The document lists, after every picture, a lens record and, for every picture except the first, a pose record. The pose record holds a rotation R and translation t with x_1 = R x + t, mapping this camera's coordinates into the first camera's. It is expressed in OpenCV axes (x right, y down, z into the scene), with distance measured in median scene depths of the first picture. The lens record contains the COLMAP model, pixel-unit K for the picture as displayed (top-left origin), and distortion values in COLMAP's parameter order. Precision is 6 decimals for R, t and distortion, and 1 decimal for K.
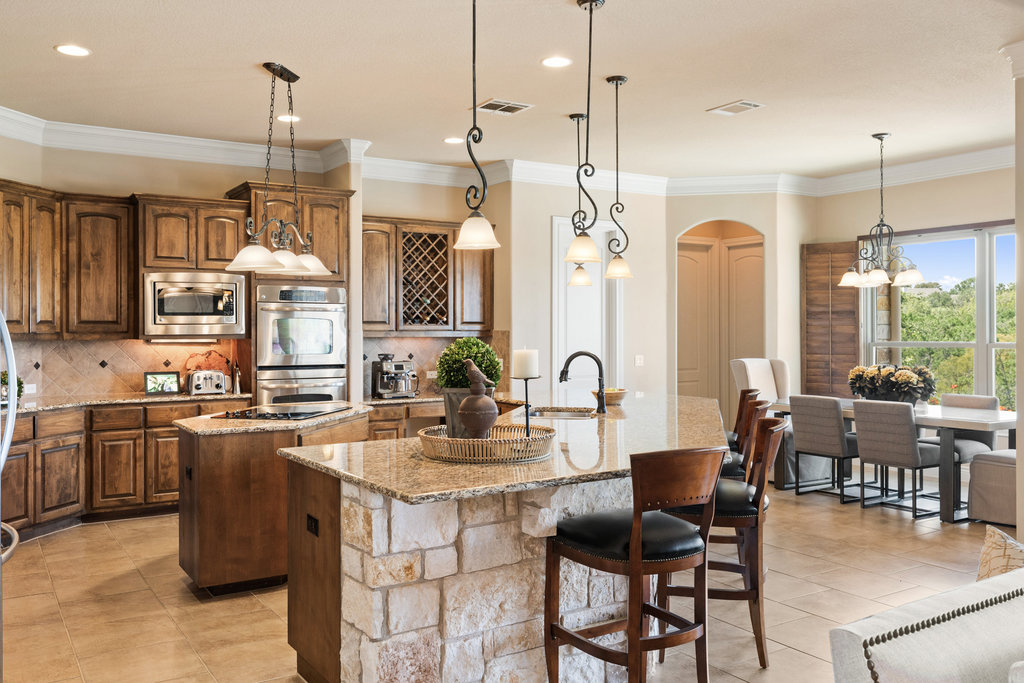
lens RADIAL K [[854.8, 0, 511.9], [0, 854.8, 338.0], [0, 0, 1]] dist [-0.003105, -0.000497]
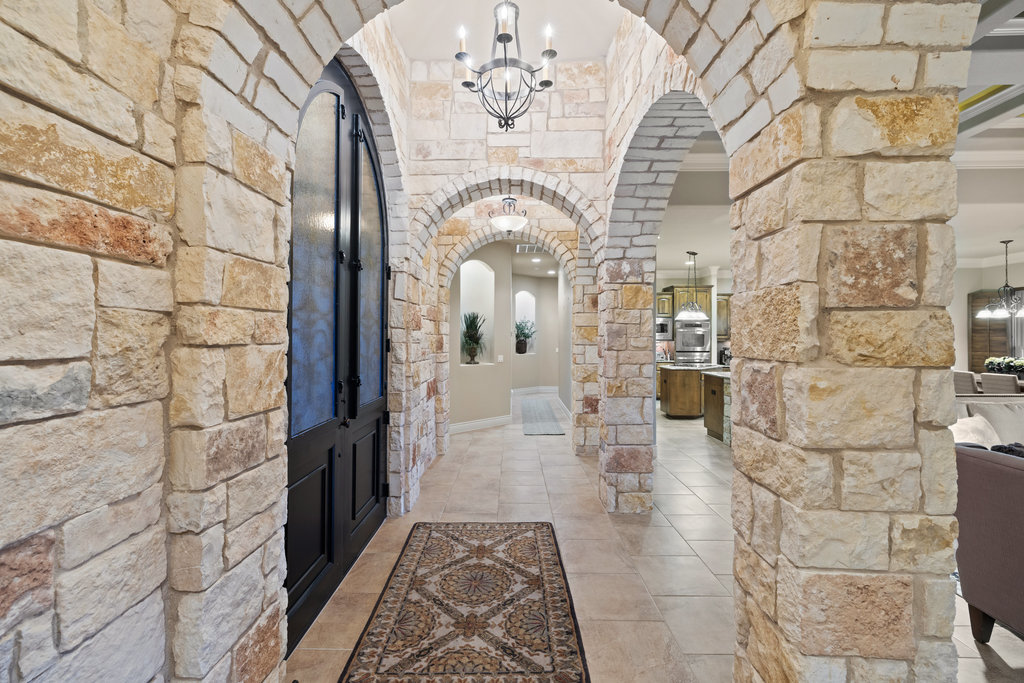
lens RADIAL K [[436.5, 0, 509.3], [0, 436.5, 338.3], [0, 0, 1]] dist [-0.000727, -0.000075]
pose [[0.836901, 0.006859, -0.547312, 0.026861], [-0.008479, 0.999964, -0.000434, -0.002612], [0.547289, 0.005003, 0.836929, -0.493903]]
